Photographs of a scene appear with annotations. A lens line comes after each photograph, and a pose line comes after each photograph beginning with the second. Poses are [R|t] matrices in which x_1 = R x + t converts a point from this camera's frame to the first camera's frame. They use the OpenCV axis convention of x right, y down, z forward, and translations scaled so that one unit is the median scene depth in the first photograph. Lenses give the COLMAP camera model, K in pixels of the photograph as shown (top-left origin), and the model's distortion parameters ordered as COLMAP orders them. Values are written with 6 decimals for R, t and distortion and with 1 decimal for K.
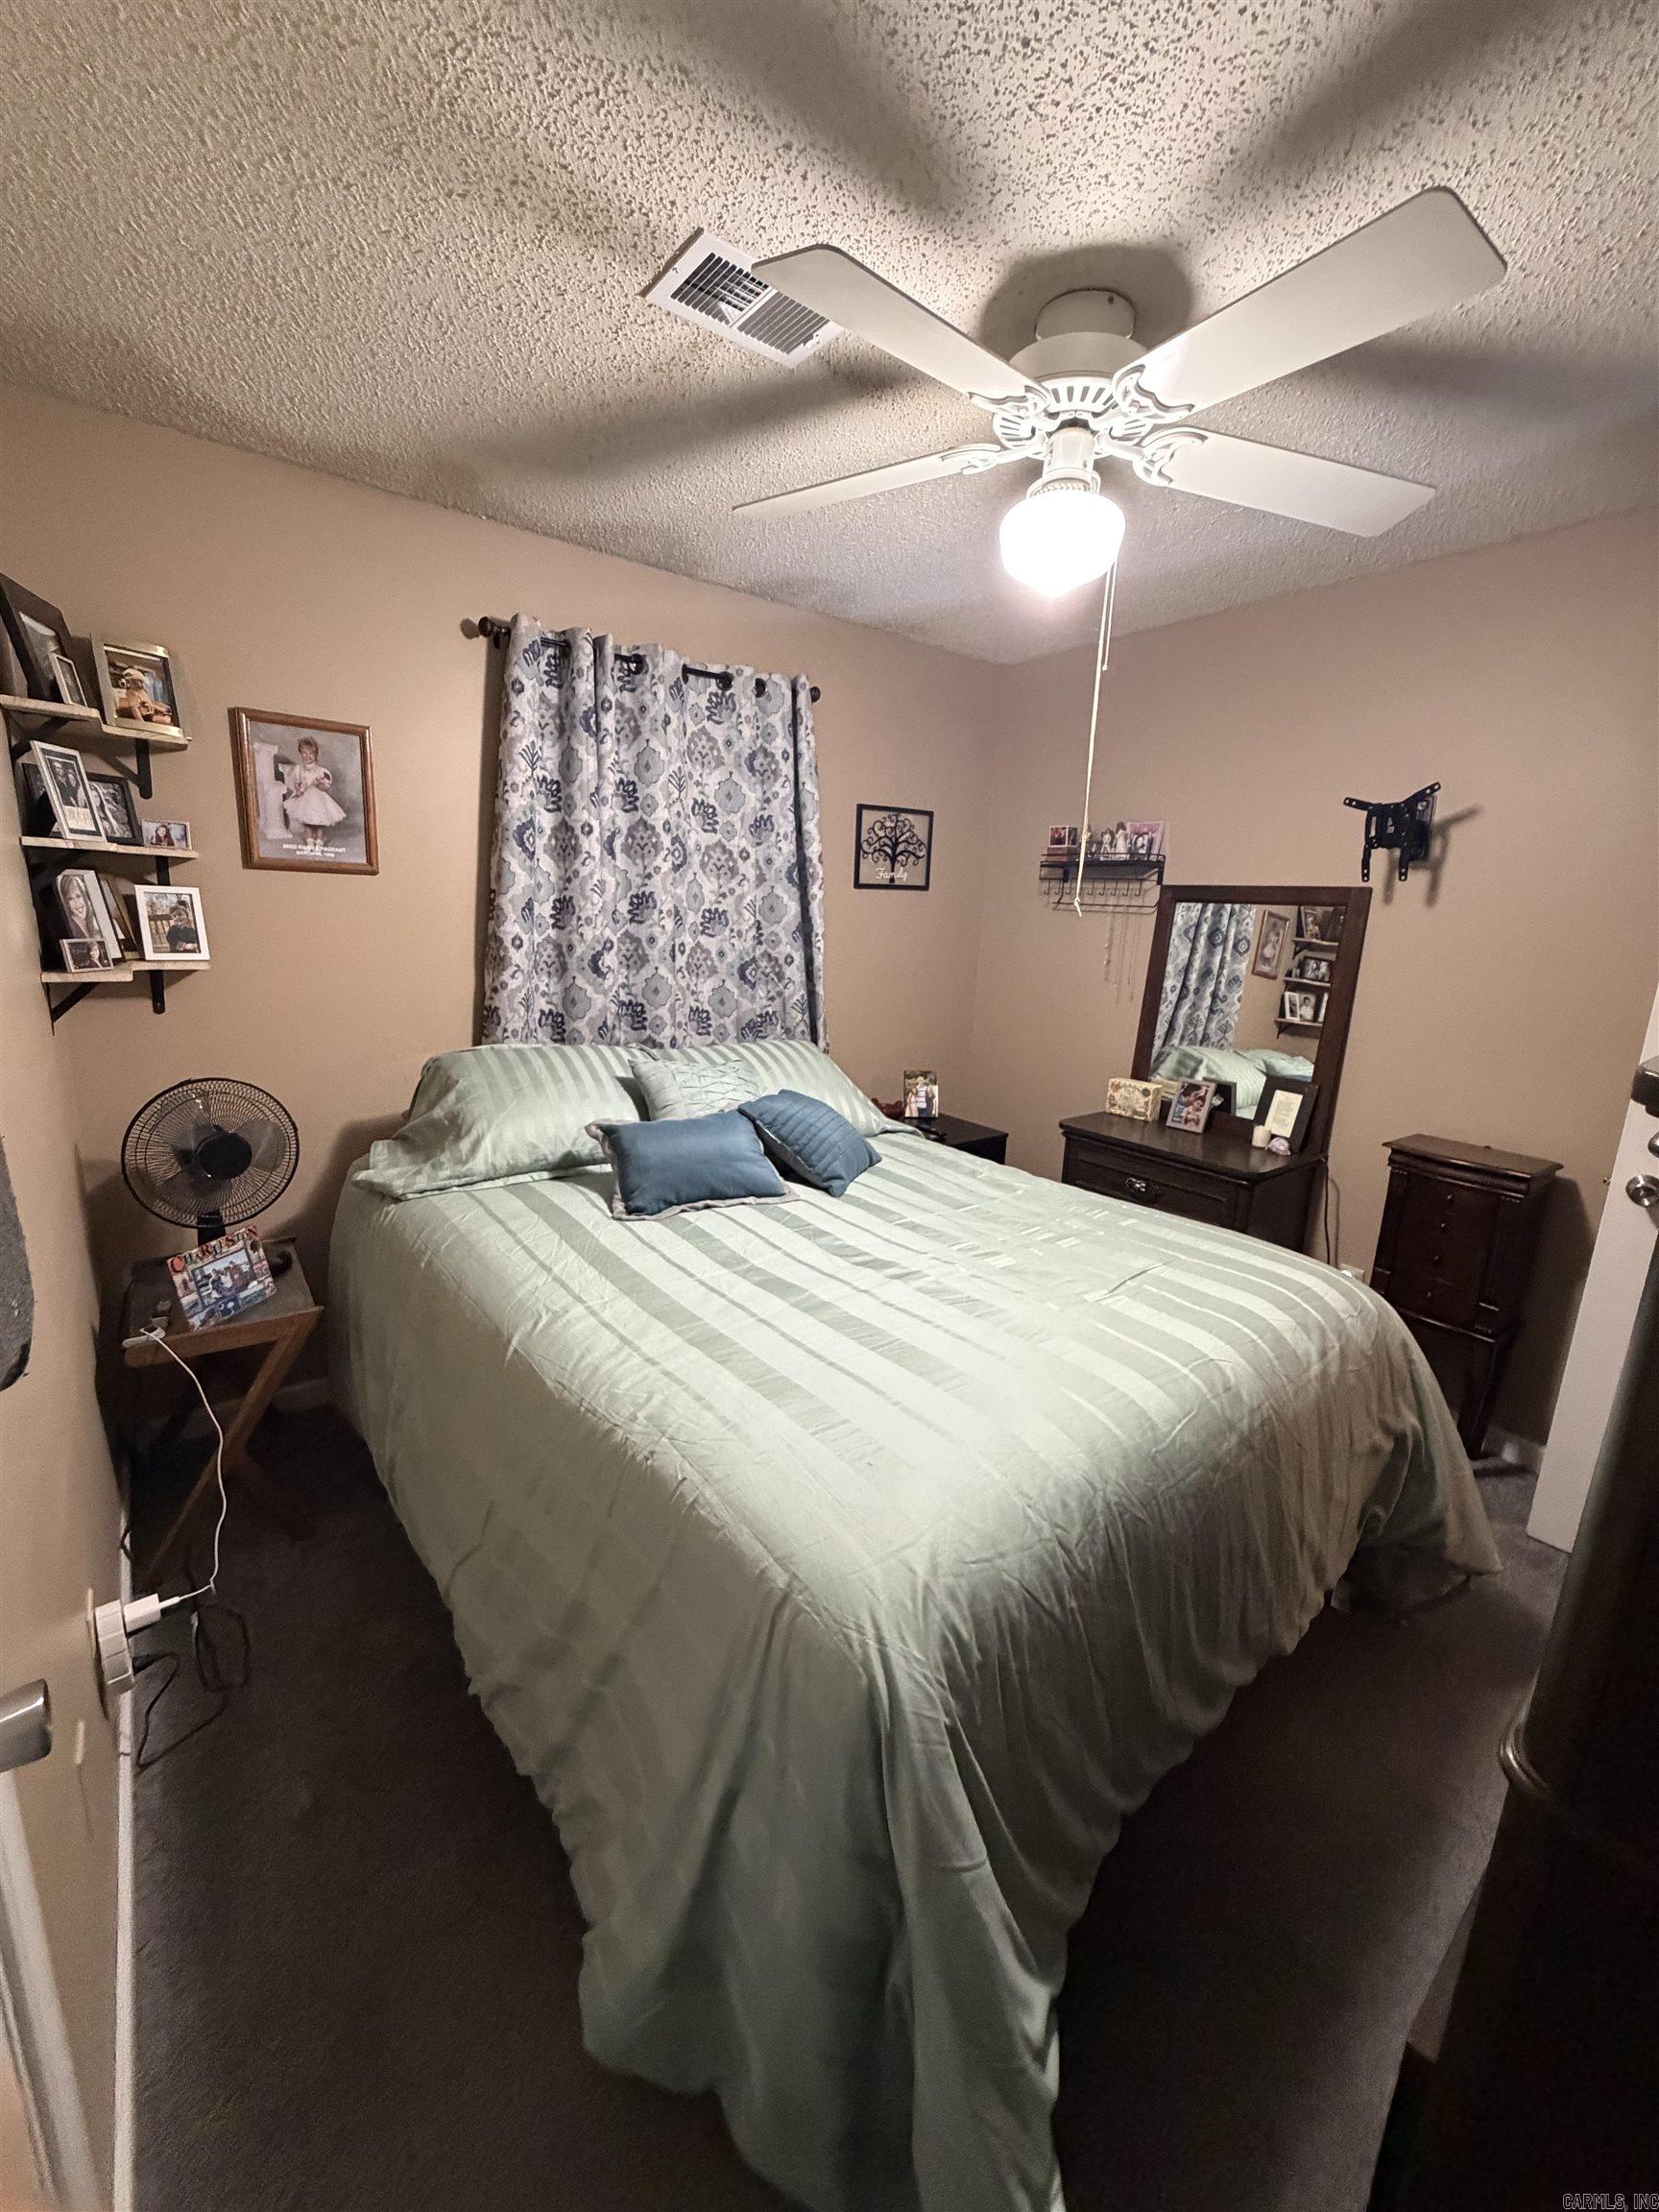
lens RADIAL K [[883.9, 0, 833.5], [0, 883.9, 1099.5], [0, 0, 1]] dist [-0.000952, 0.000019]
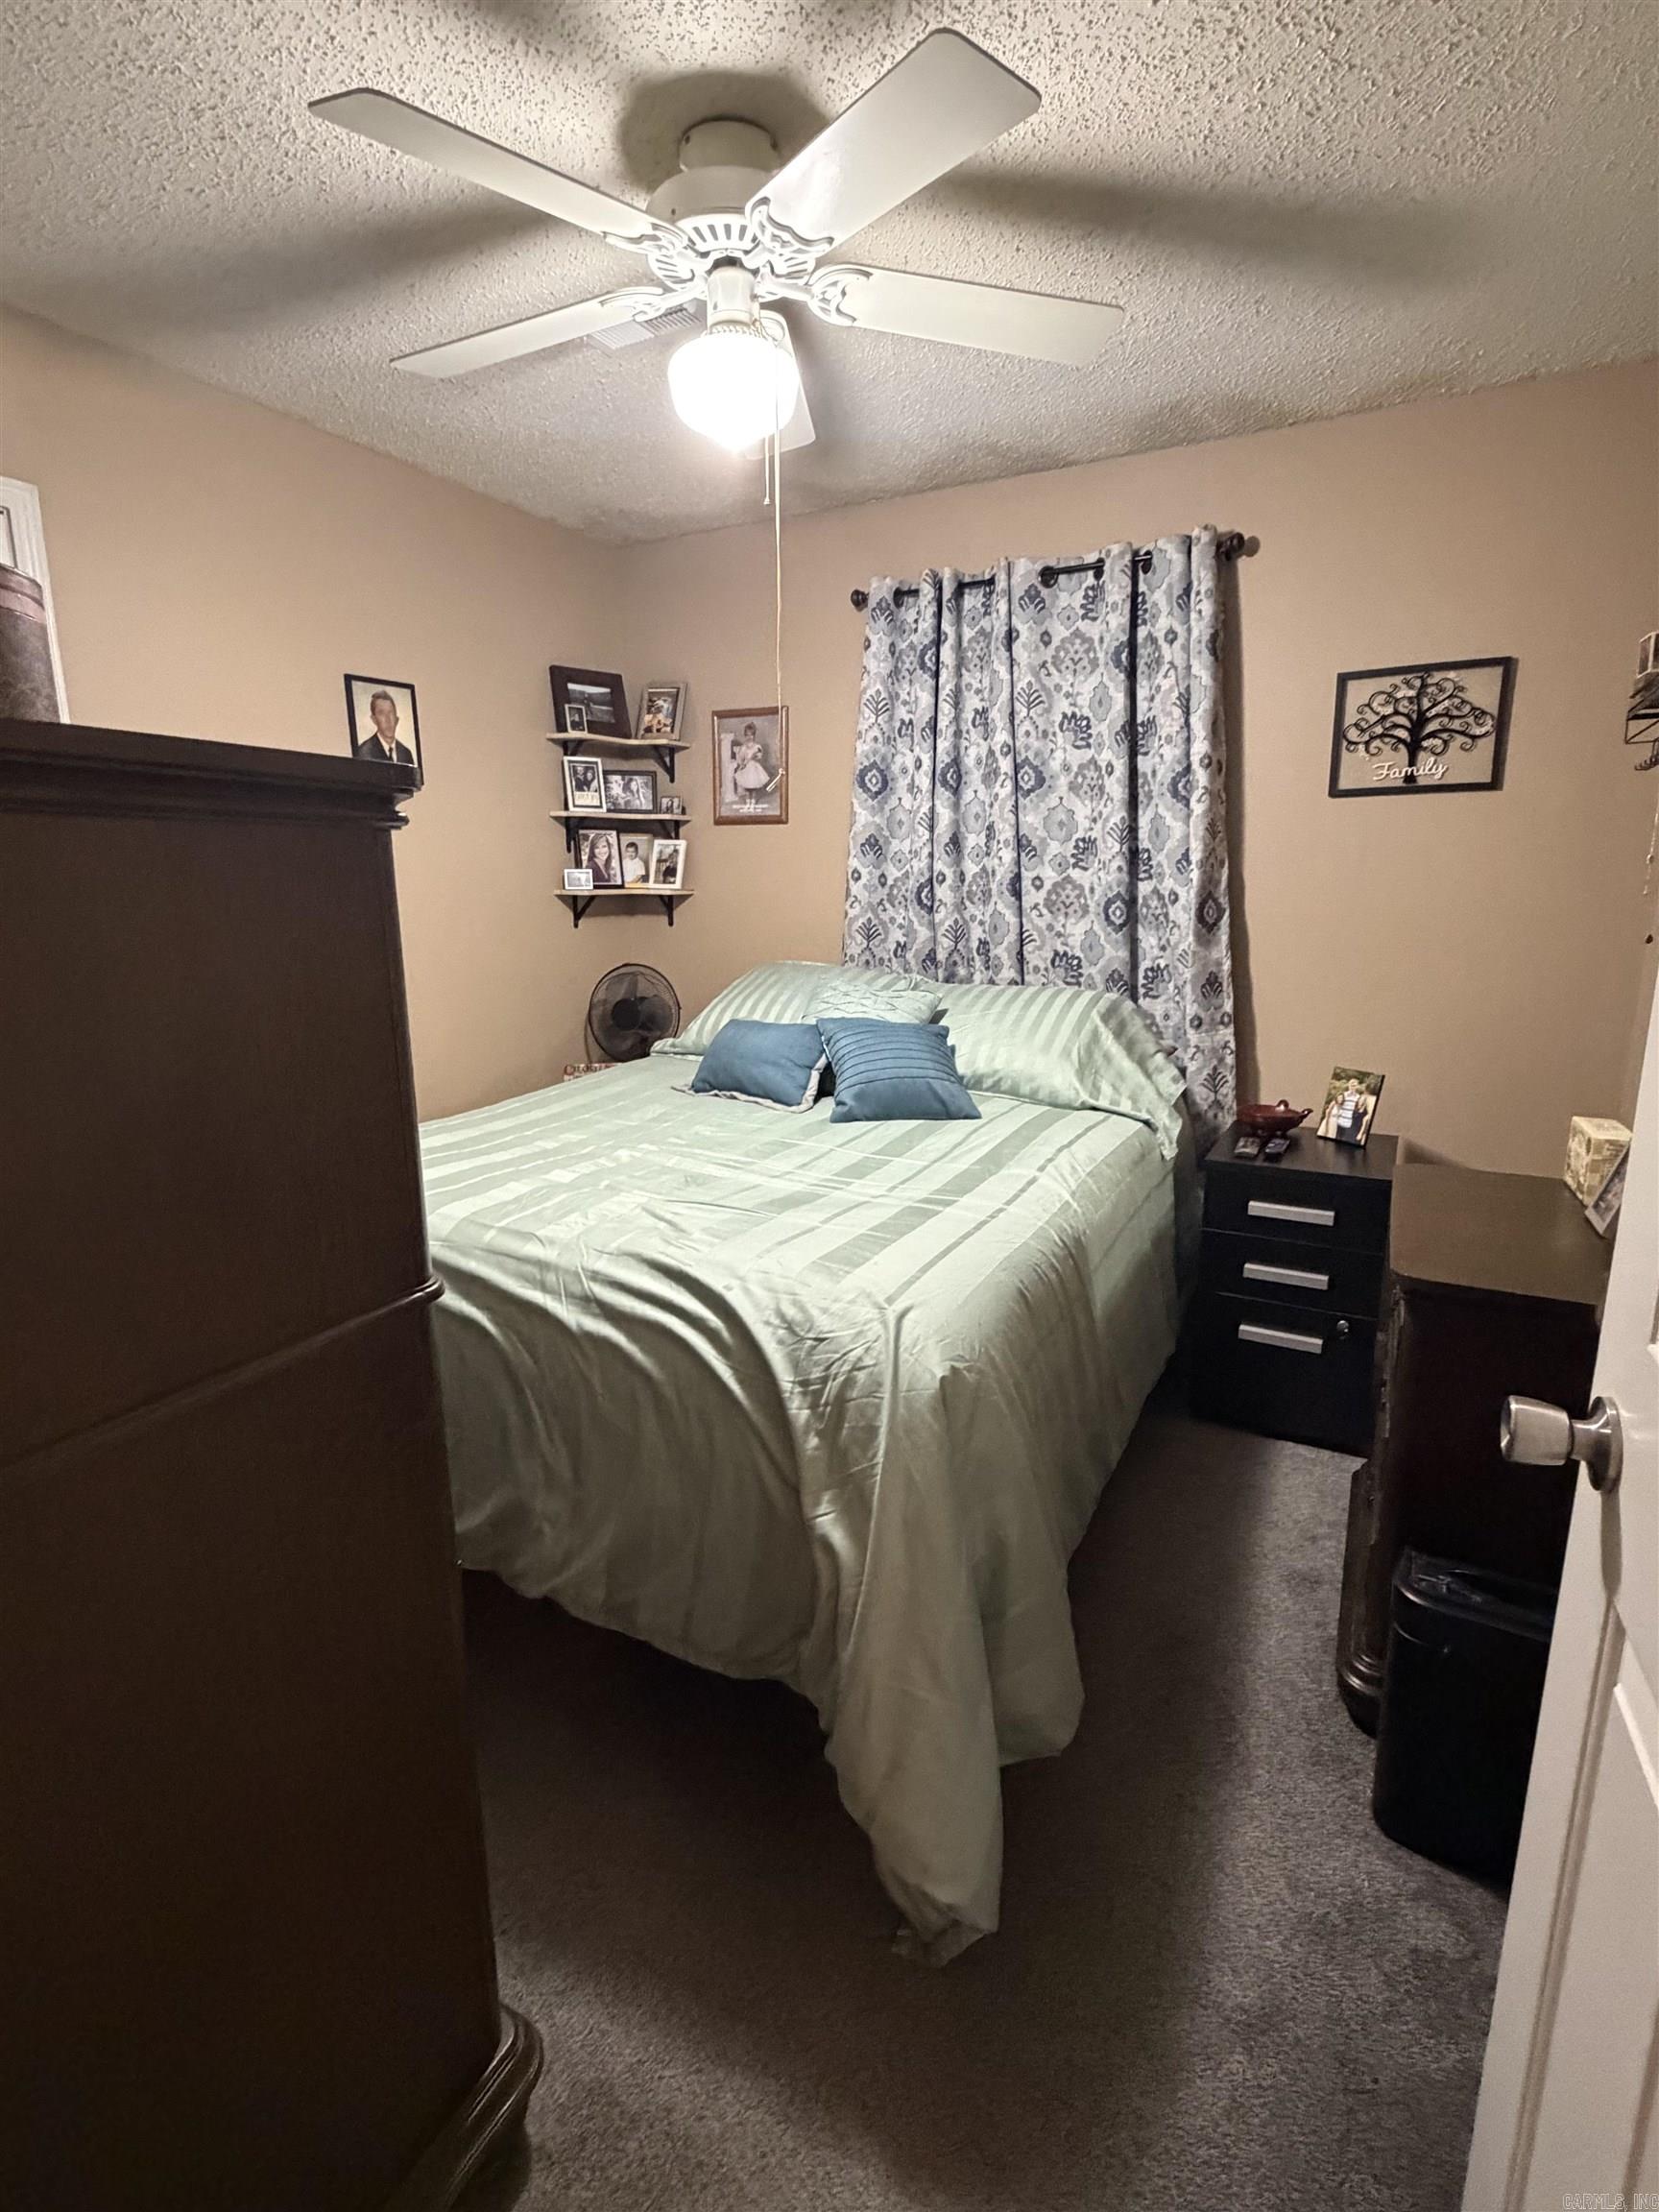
lens RADIAL K [[1109.1, 0, 835.3], [0, 1109.1, 1113.3], [0, 0, 1]] dist [-0.001934, -0.000658]
pose [[0.390163, 0.157832, -0.907117, 0.825554], [-0.183552, 0.978756, 0.091348, -0.007151], [0.902264, 0.130863, 0.410845, 0.390339]]
